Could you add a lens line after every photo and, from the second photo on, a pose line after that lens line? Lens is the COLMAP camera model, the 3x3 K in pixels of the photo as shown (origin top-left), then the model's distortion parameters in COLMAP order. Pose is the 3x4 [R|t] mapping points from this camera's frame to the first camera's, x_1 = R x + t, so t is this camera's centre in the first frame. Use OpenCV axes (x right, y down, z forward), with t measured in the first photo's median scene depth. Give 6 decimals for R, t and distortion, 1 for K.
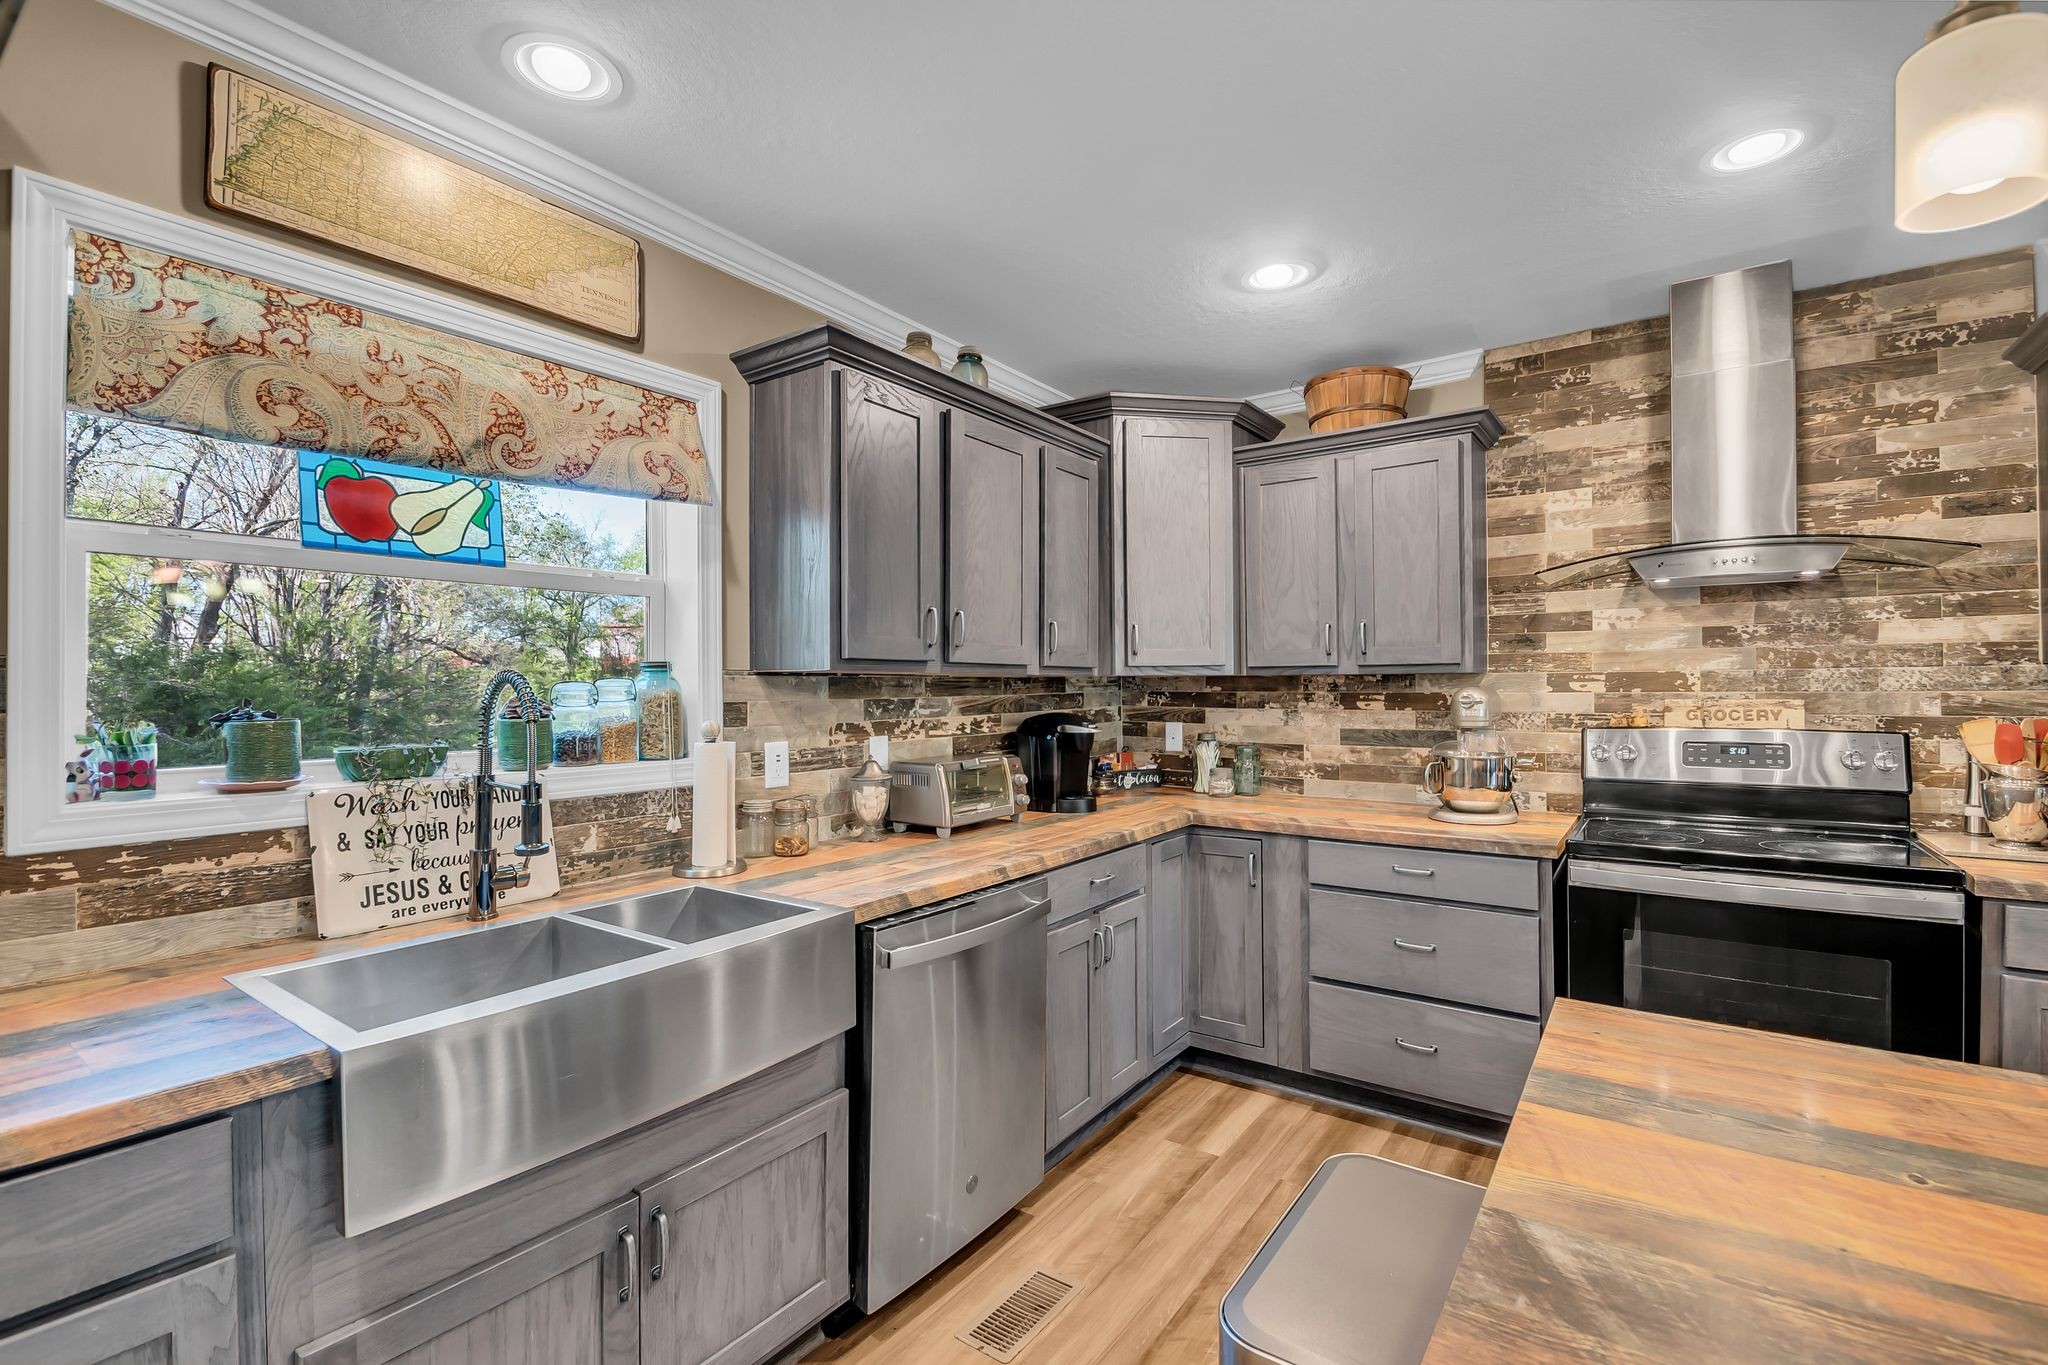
lens RADIAL K [[909.0, 0, 1032.7], [0, 909.0, 685.5], [0, 0, 1]] dist [0.026268, -0.023185]
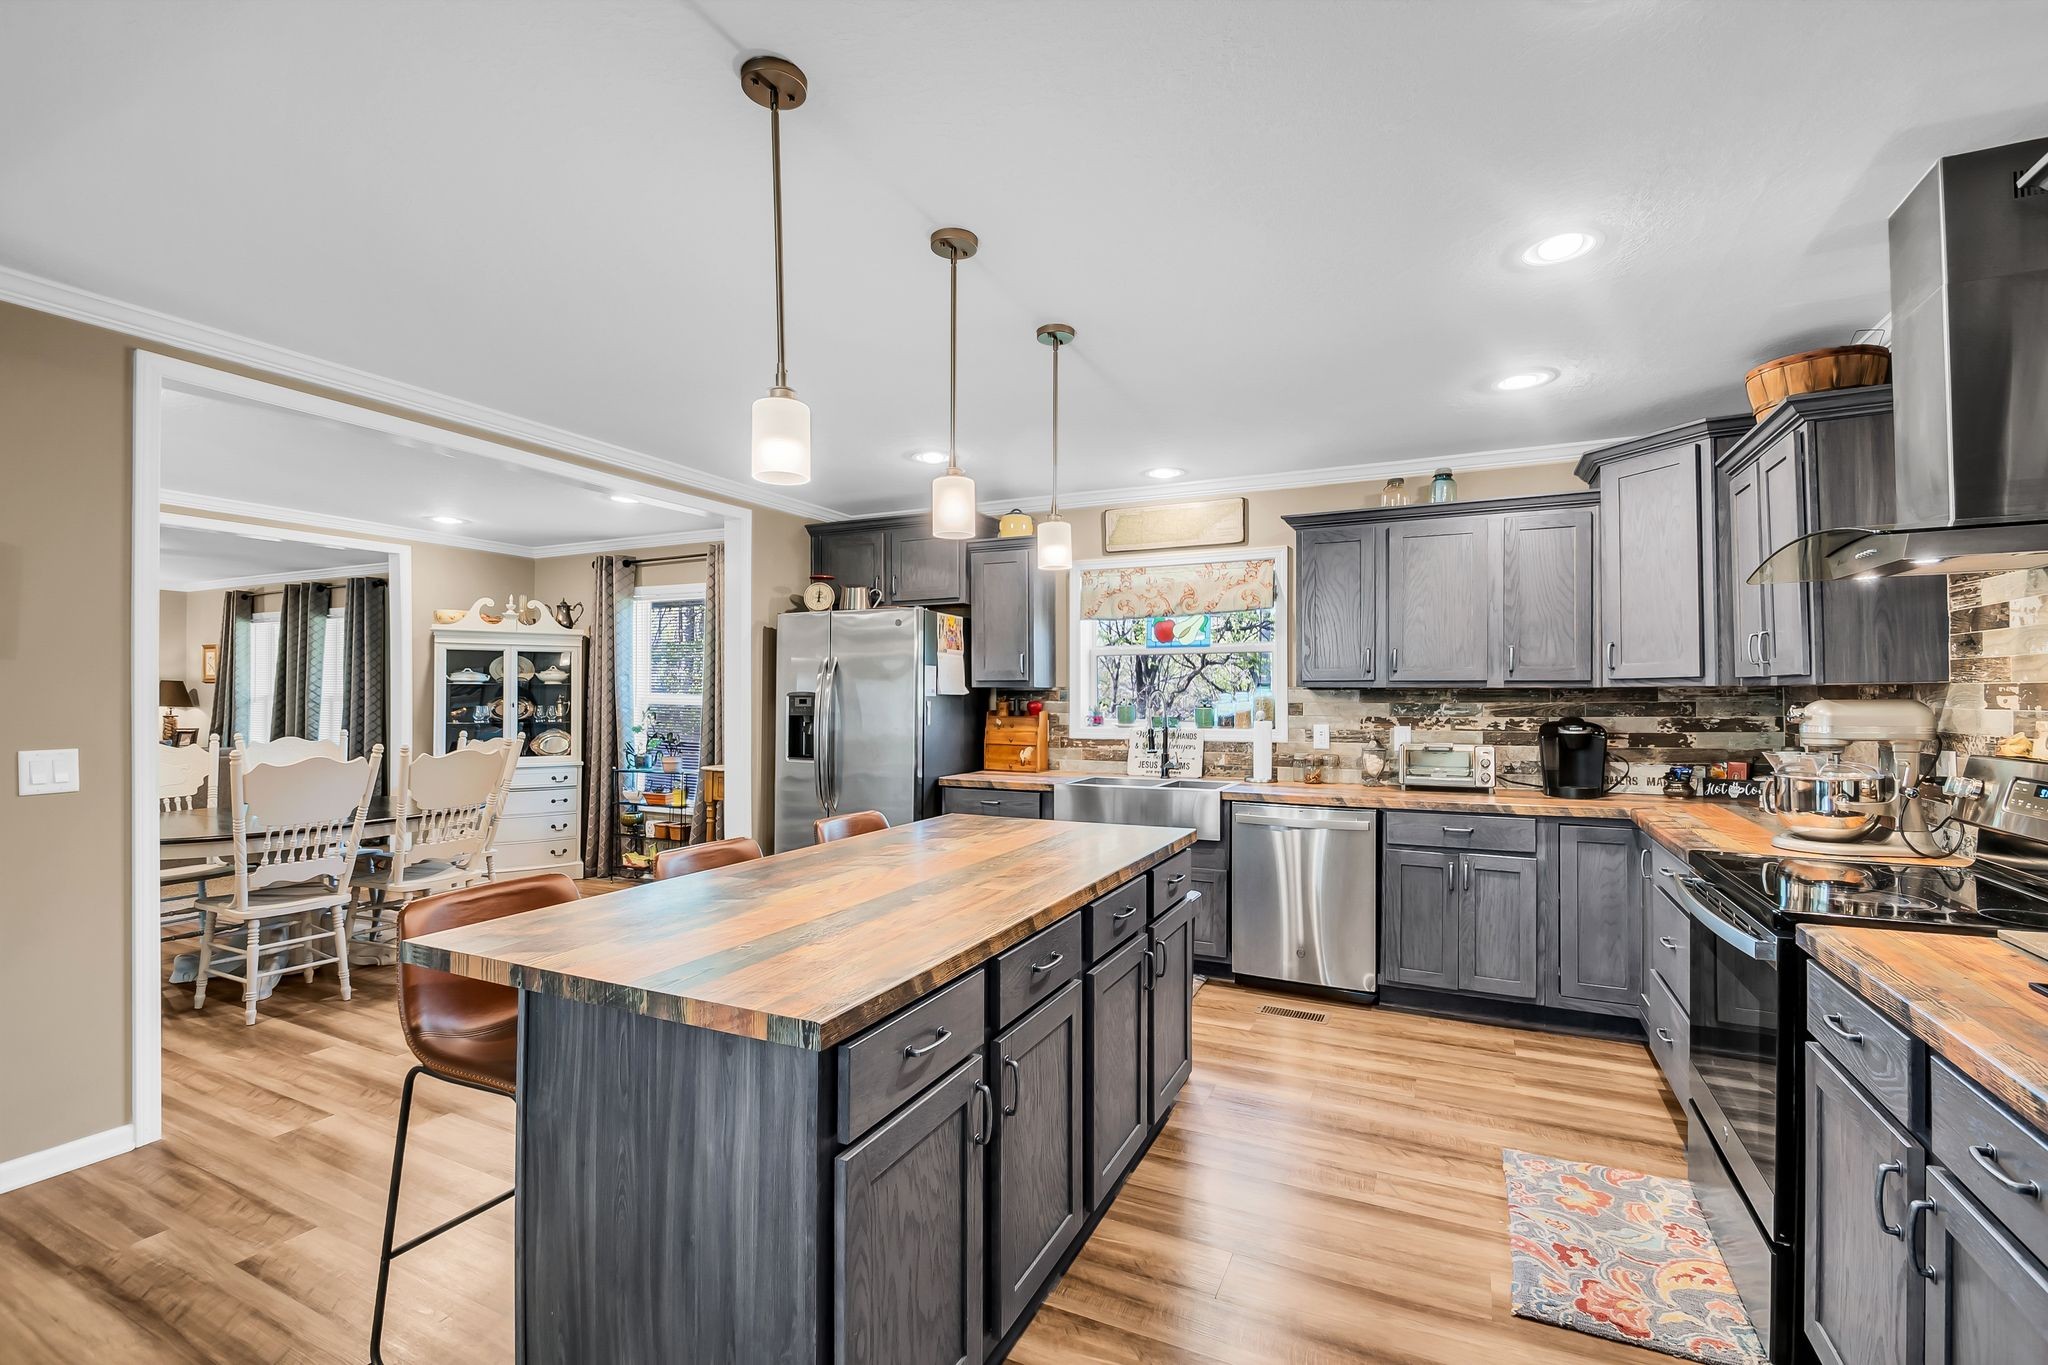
lens RADIAL K [[894.8, 0, 1040.9], [0, 894.8, 694.1], [0, 0, 1]] dist [0.000262, 0.000003]
pose [[0.177406, 0.005749, -0.984121, 1.268966], [0.002153, 0.999978, 0.006230, -0.012467], [0.984135, -0.003224, 0.177390, 0.090930]]
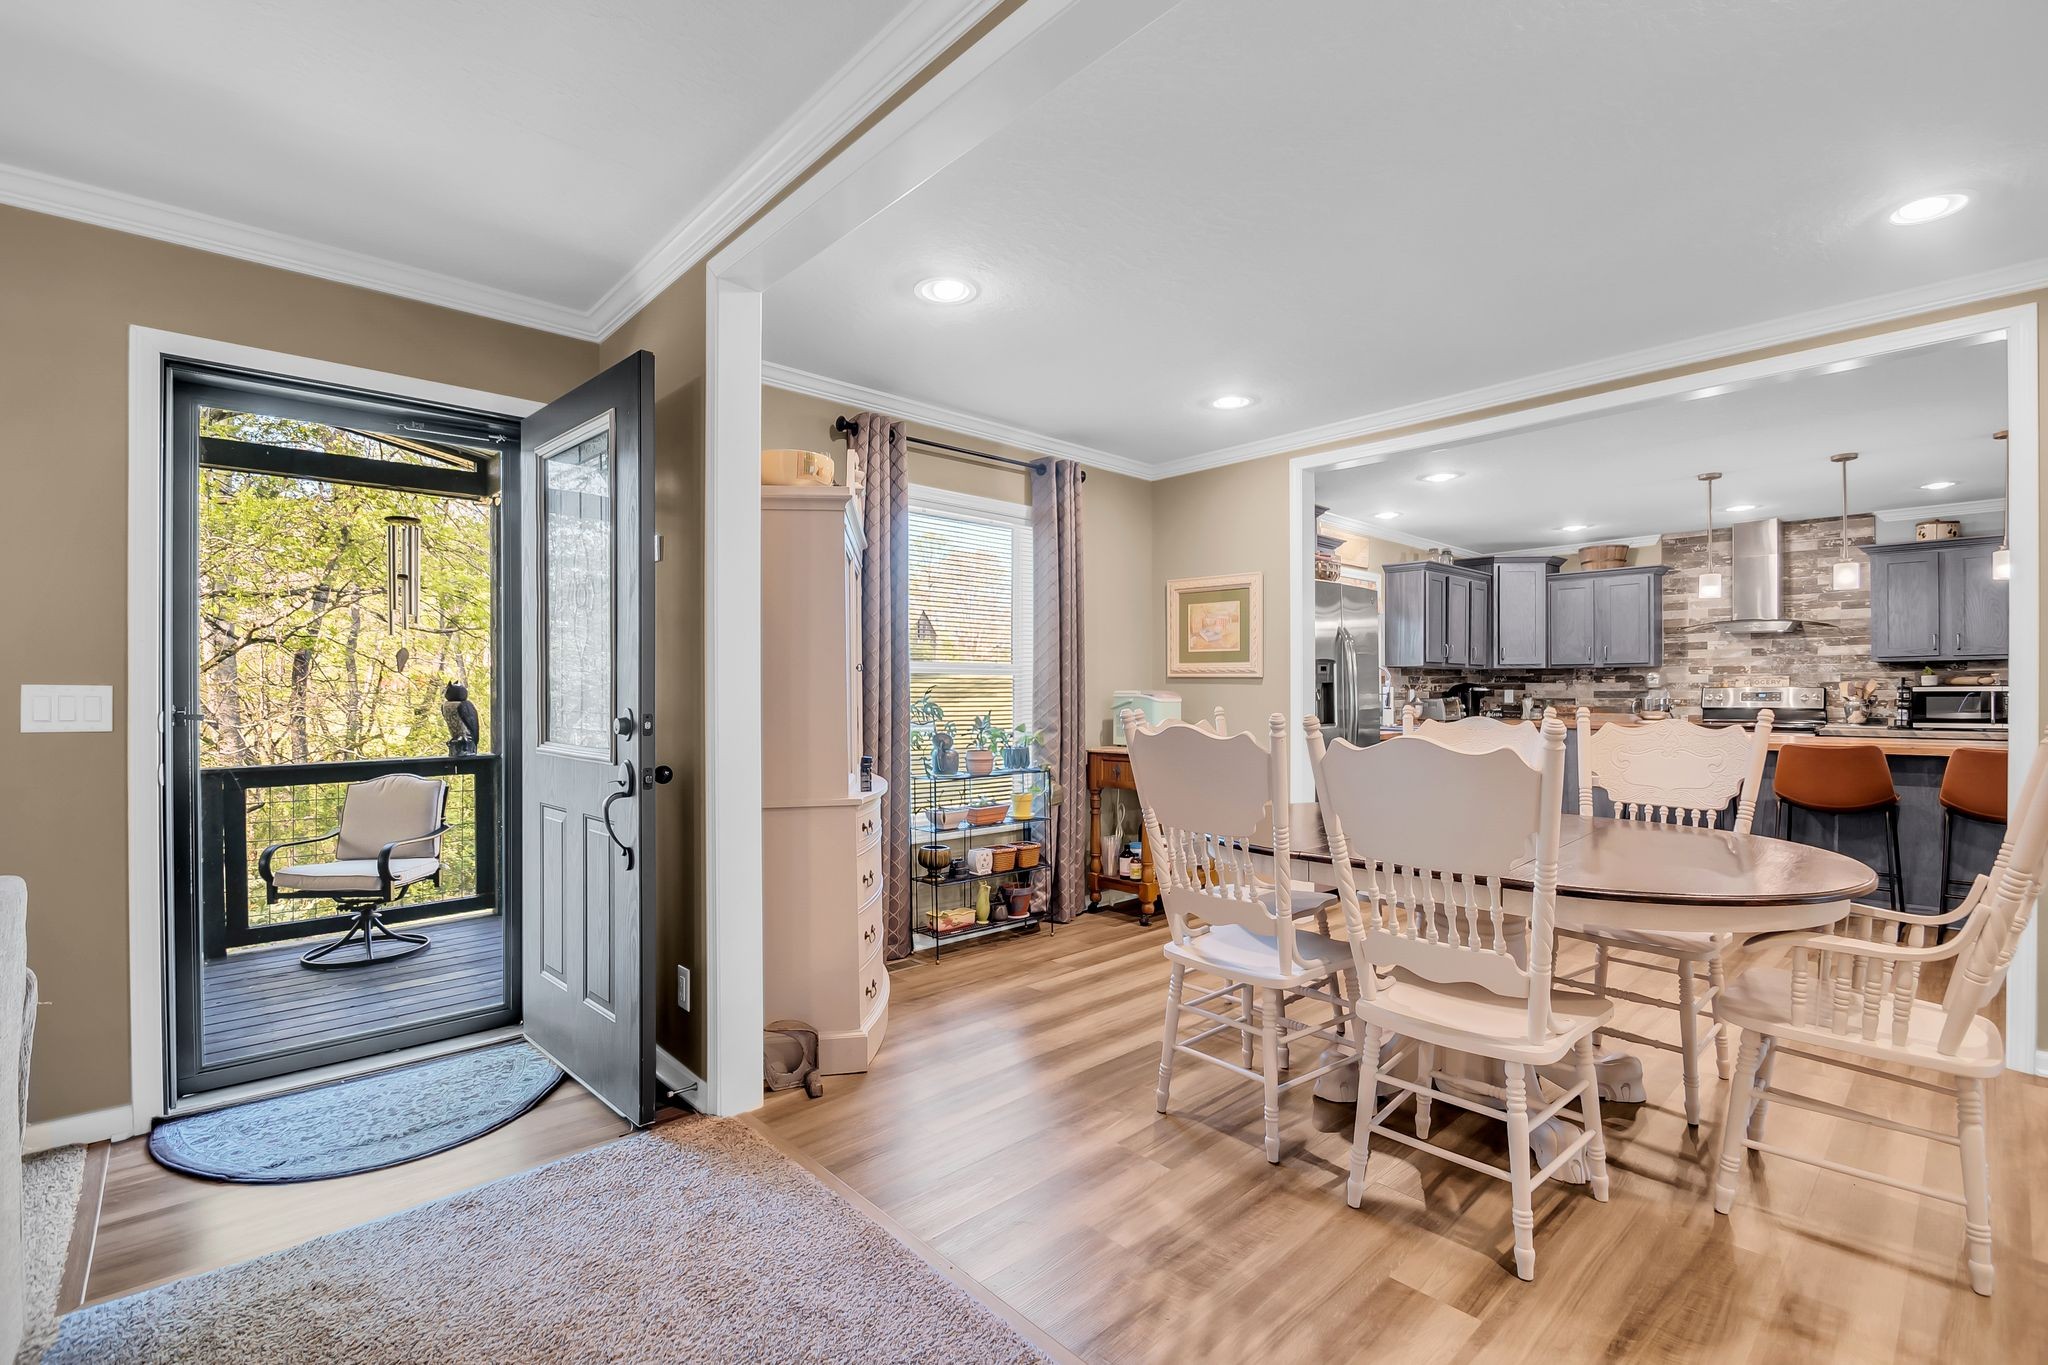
lens RADIAL K [[908.4, 0, 1017.8], [0, 908.4, 691.8], [0, 0, 1]] dist [0.025856, -0.025468]
pose [[0.977685, 0.003326, -0.210048, -0.750852], [-0.001910, 0.999974, 0.006940, 0.044393], [0.210066, -0.006384, 0.977666, -1.956833]]
